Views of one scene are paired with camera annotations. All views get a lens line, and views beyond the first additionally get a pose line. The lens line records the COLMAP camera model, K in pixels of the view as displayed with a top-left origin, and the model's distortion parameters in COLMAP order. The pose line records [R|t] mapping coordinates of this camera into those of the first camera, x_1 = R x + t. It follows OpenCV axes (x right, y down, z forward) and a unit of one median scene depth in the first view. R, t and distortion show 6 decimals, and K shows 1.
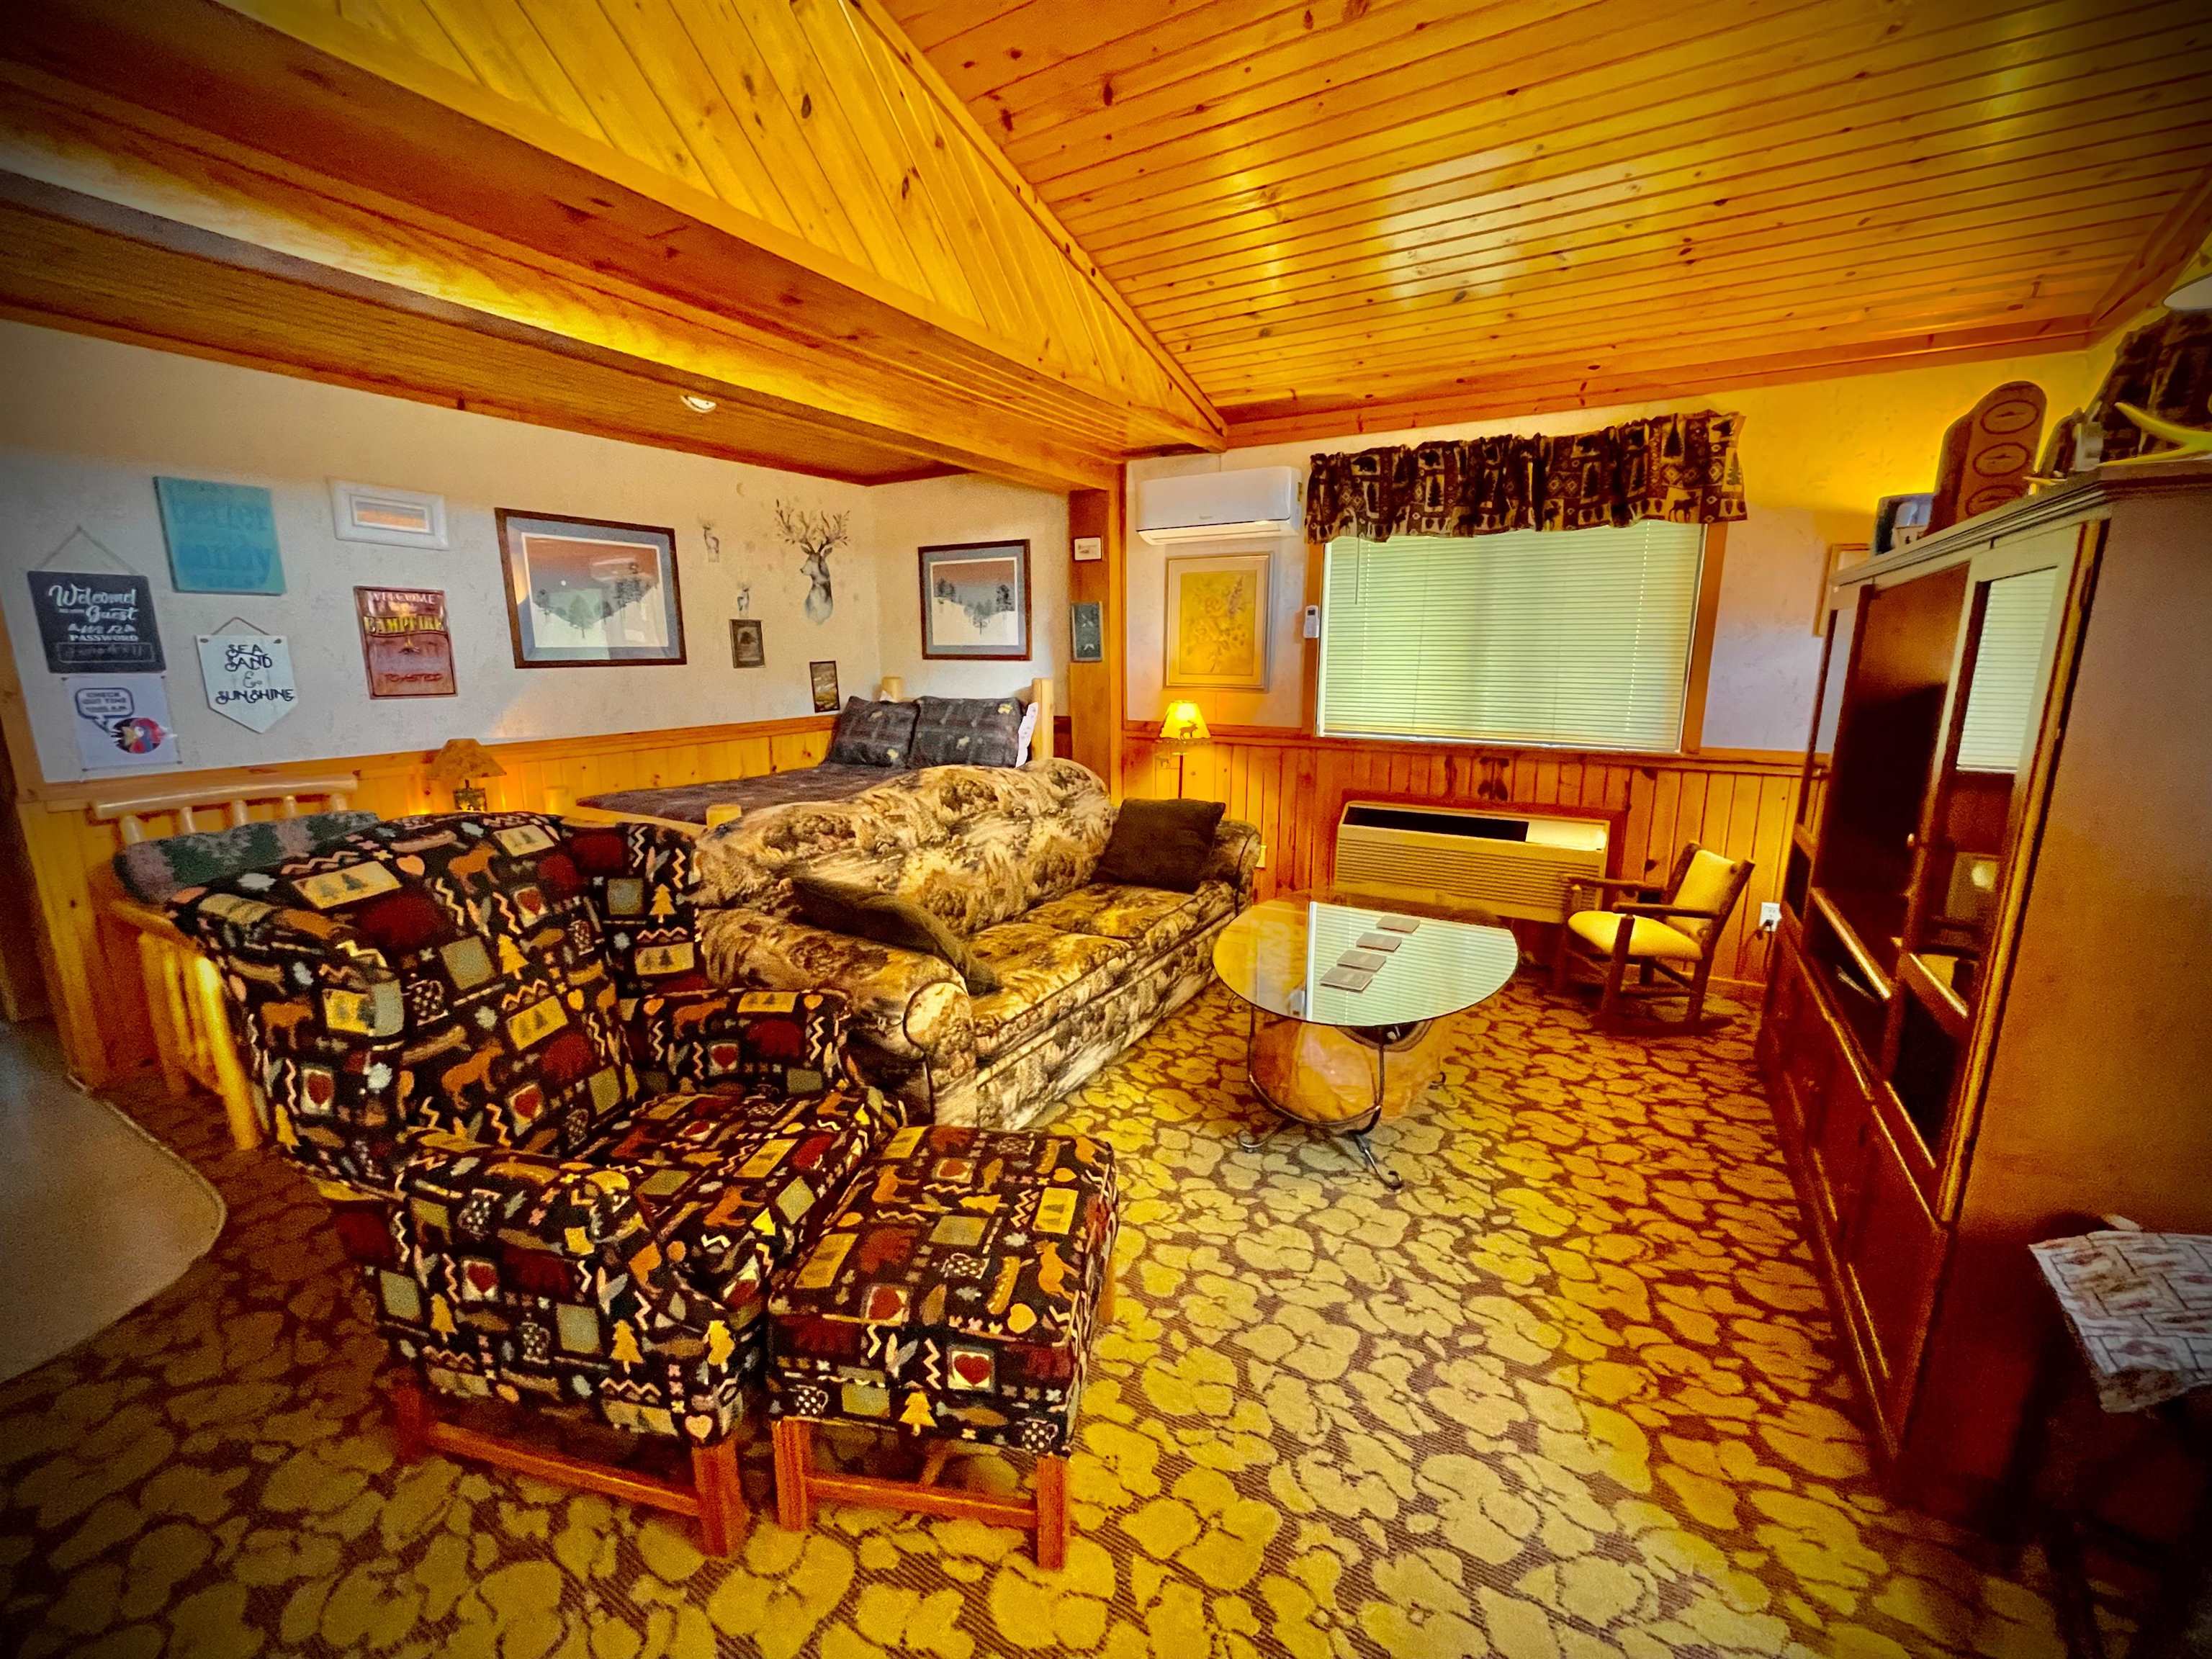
lens RADIAL K [[900.7, 0, 1107.4], [0, 900.7, 826.4], [0, 0, 1]] dist [-0.001025, -0.000975]
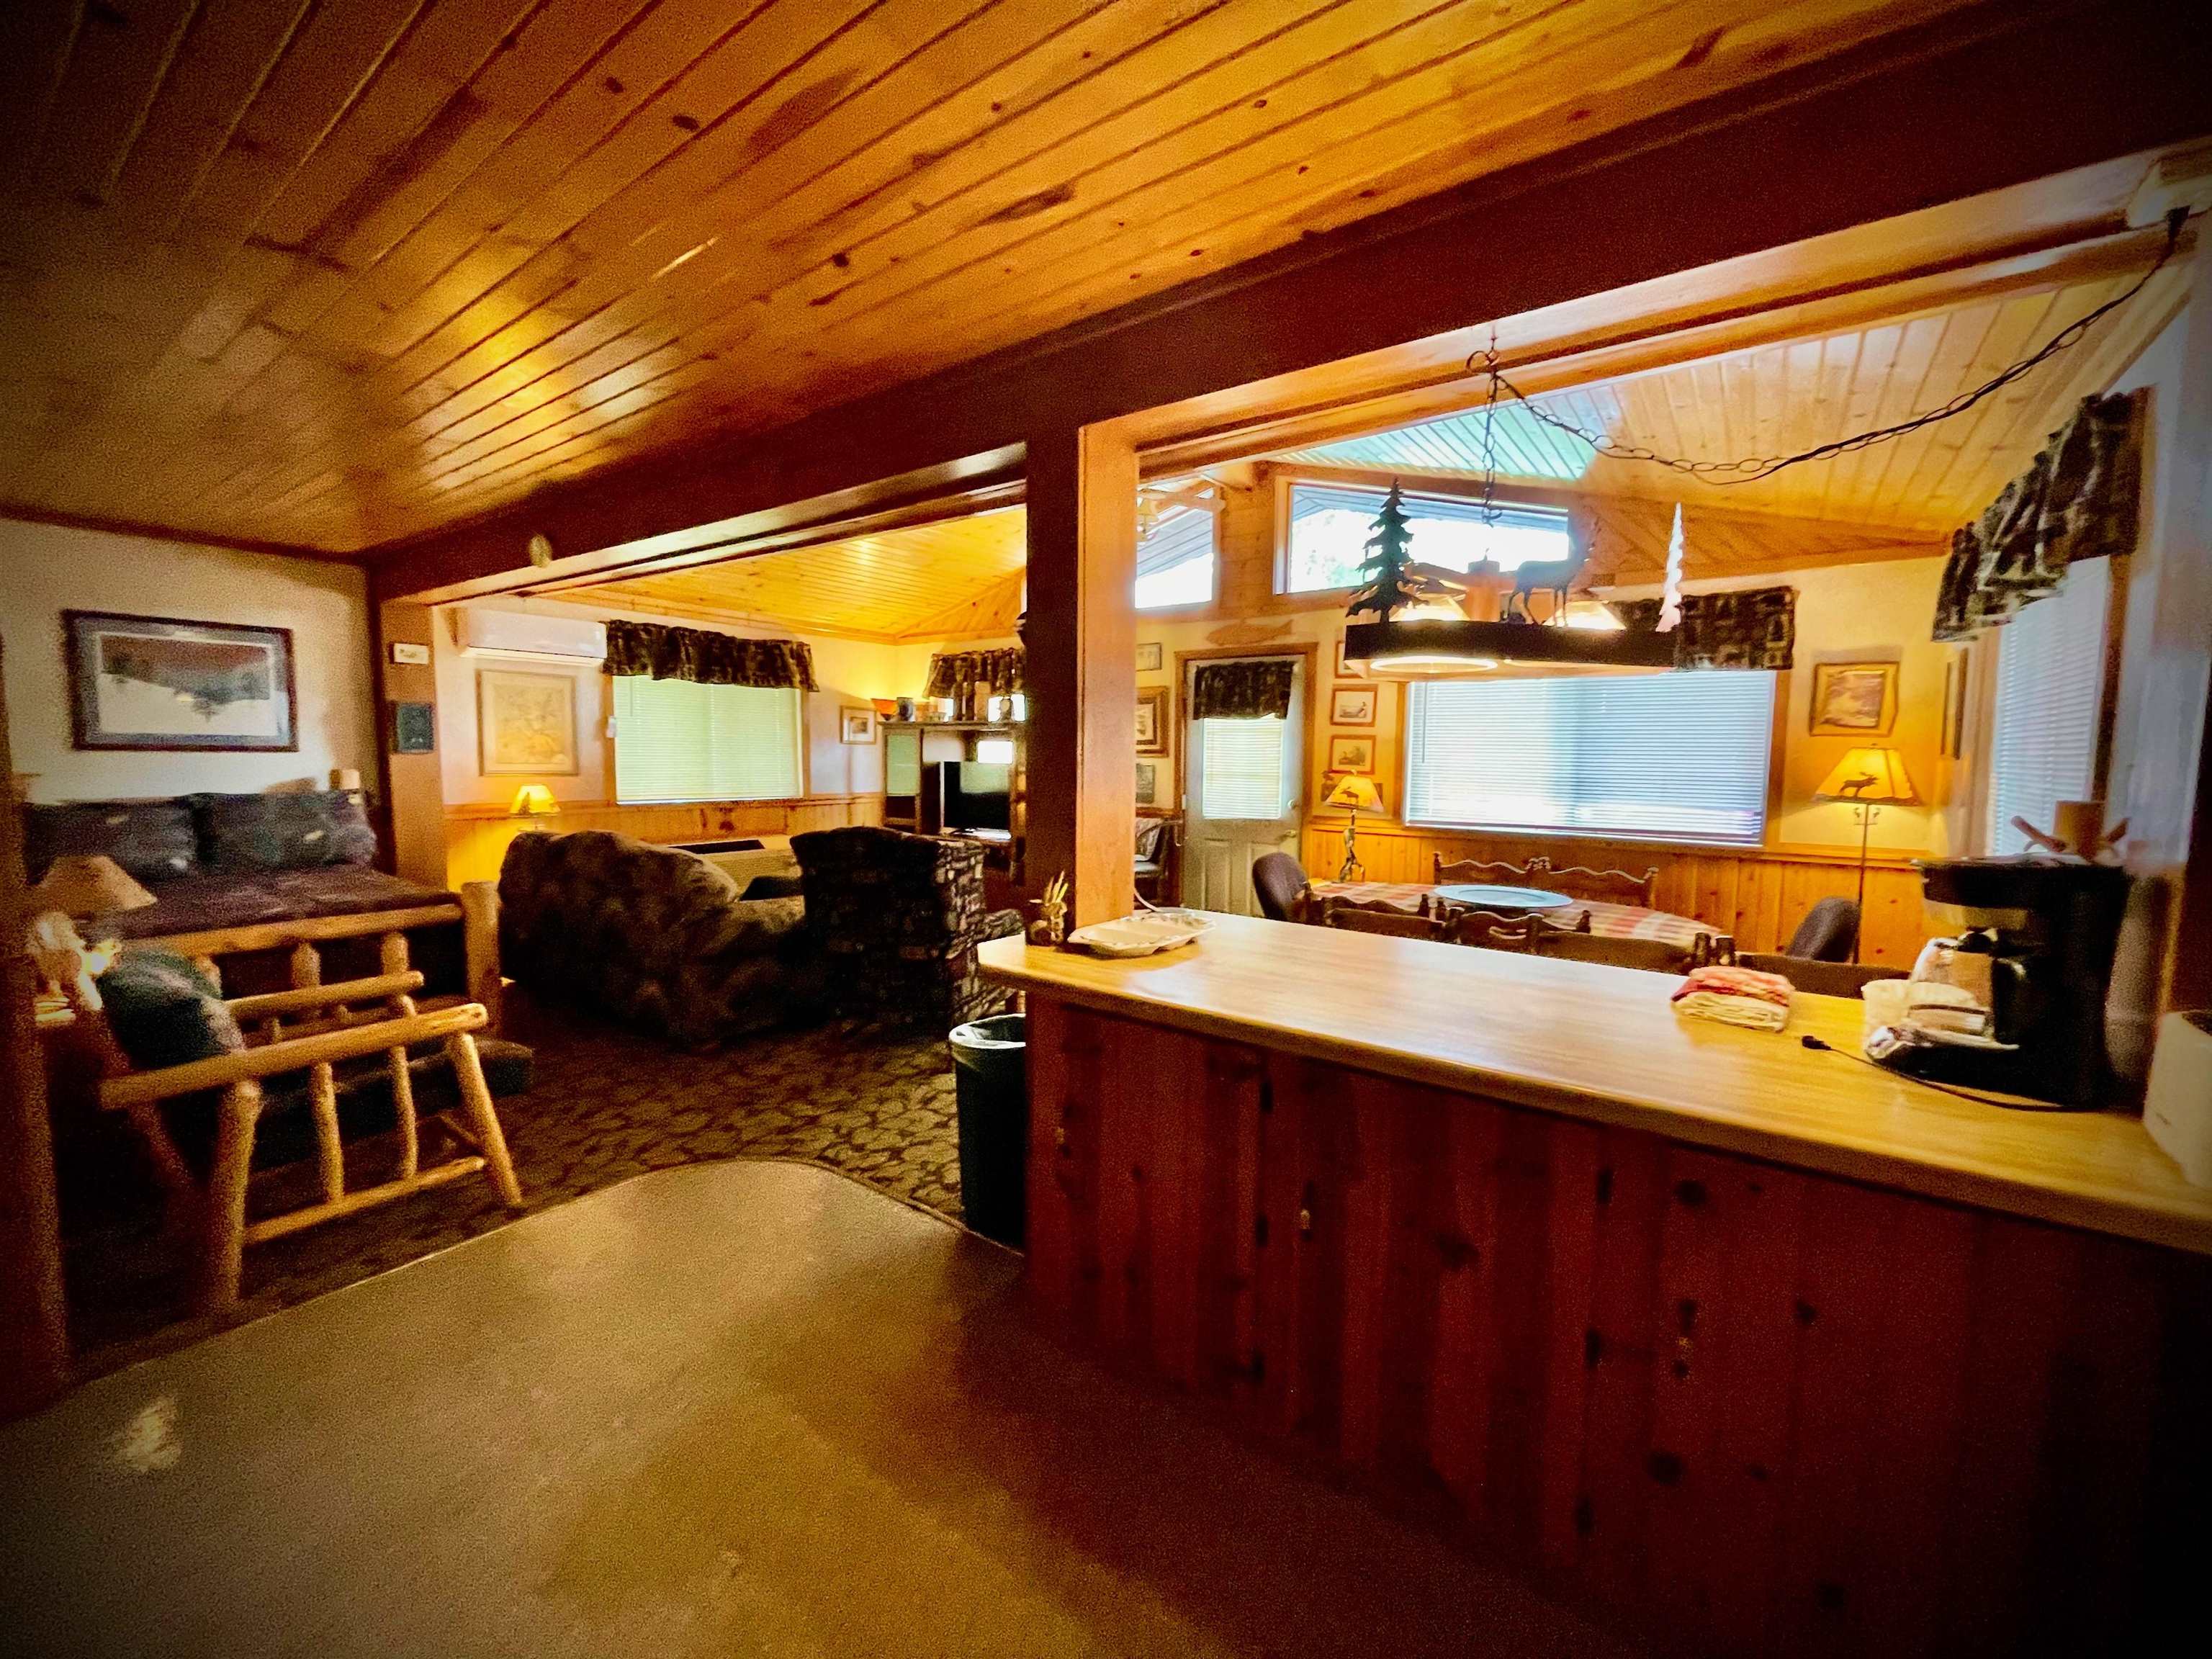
lens RADIAL K [[900.7, 0, 1117.0], [0, 900.7, 828.1], [0, 0, 1]] dist [-0.001025, -0.000975]
pose [[0.100304, -0.081501, 0.991613, -1.281546], [0.174823, 0.982577, 0.063075, -0.015373], [-0.979477, 0.167030, 0.112805, 0.061441]]
